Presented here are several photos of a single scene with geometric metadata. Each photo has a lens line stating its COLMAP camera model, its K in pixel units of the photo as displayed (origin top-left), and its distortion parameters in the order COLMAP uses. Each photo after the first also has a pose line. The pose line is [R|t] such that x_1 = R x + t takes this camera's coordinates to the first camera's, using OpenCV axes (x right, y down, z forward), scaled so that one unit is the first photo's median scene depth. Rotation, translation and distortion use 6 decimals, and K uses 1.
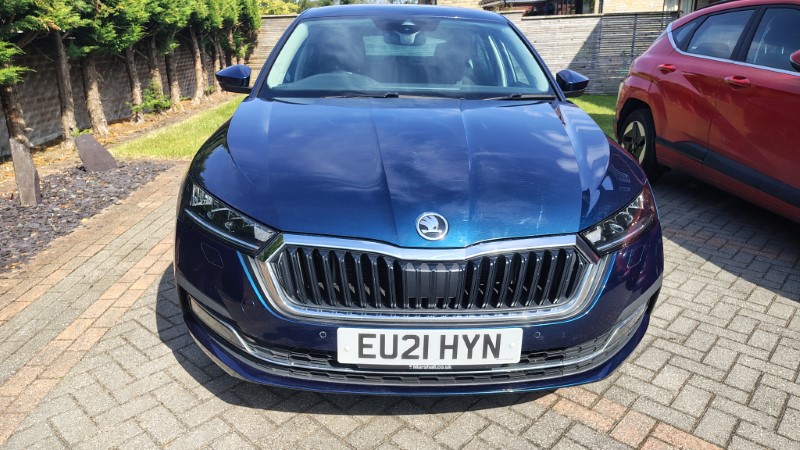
lens RADIAL K [[557.3, 0, 400.0], [0, 557.3, 225.0], [0, 0, 1]] dist [0.006451, -0.003257]
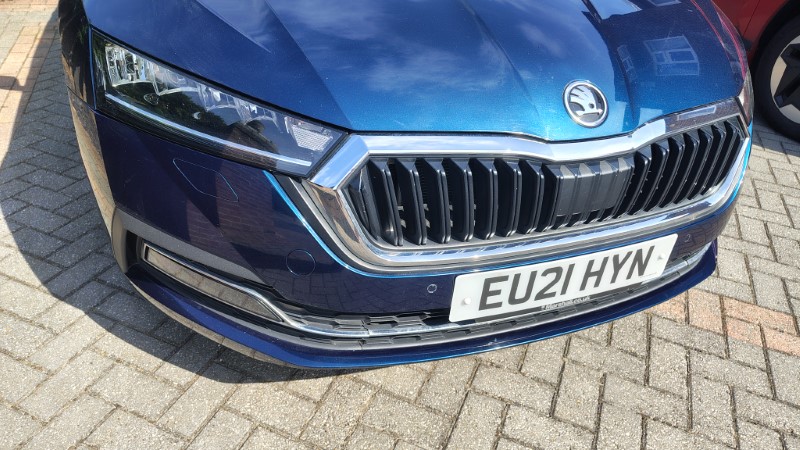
lens RADIAL K [[557.3, 0, 400.0], [0, 557.3, 225.0], [0, 0, 1]] dist [0.006451, -0.003257]
pose [[0.942750, -0.140114, 0.302640, -0.354503], [0.052349, 0.958386, 0.280635, -0.054928], [-0.329366, -0.248726, 0.910853, 0.444592]]
